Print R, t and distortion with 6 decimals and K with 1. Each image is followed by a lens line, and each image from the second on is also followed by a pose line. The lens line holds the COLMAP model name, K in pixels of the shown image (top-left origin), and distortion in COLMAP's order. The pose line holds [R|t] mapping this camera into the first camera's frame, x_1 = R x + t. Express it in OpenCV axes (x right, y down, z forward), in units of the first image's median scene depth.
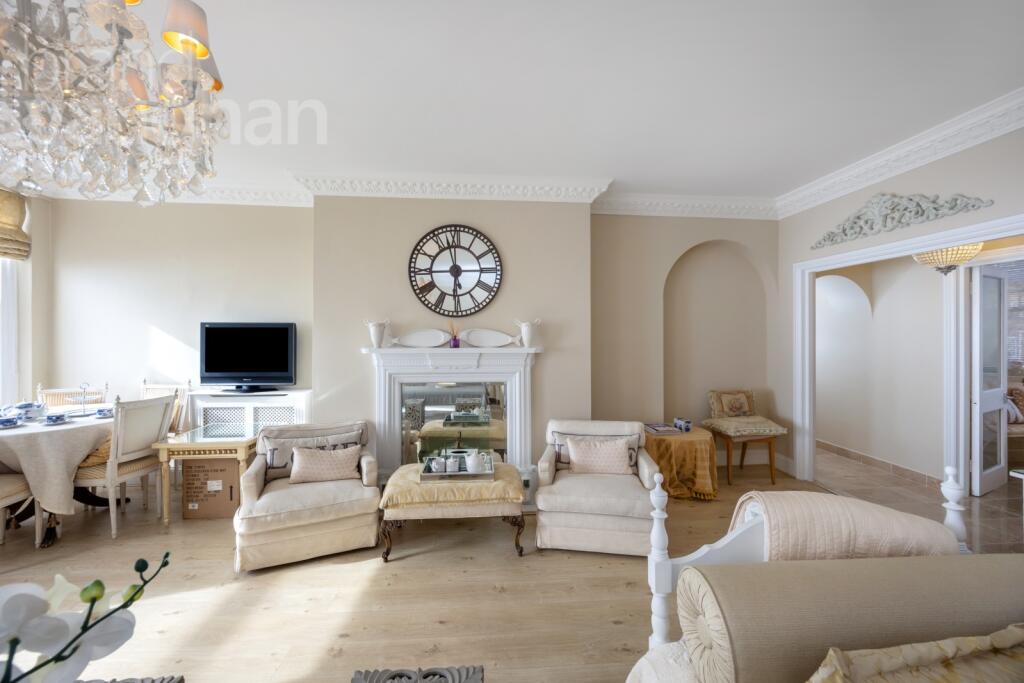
lens RADIAL K [[393.4, 0, 511.5], [0, 393.4, 335.4], [0, 0, 1]] dist [0.000071, 0.000111]
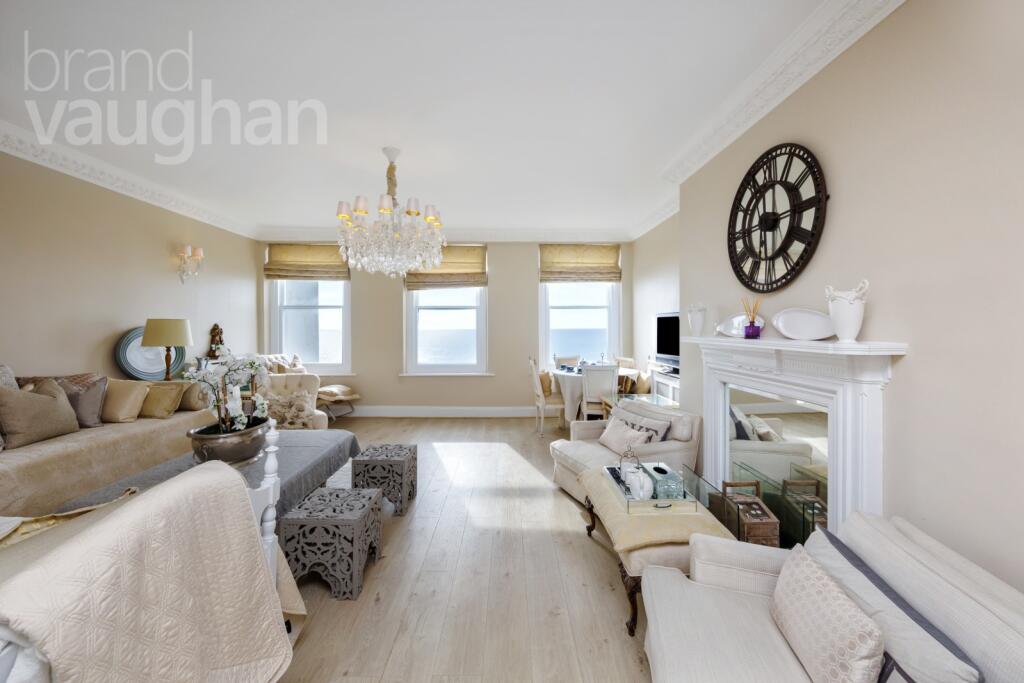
lens RADIAL K [[393.4, 0, 514.7], [0, 393.4, 333.7], [0, 0, 1]] dist [0.000071, 0.000111]
pose [[-0.052950, 0.011337, -0.998533, 0.534750], [-0.003709, 0.999926, 0.011550, 0.016211], [0.998590, 0.004315, -0.052904, 0.615170]]
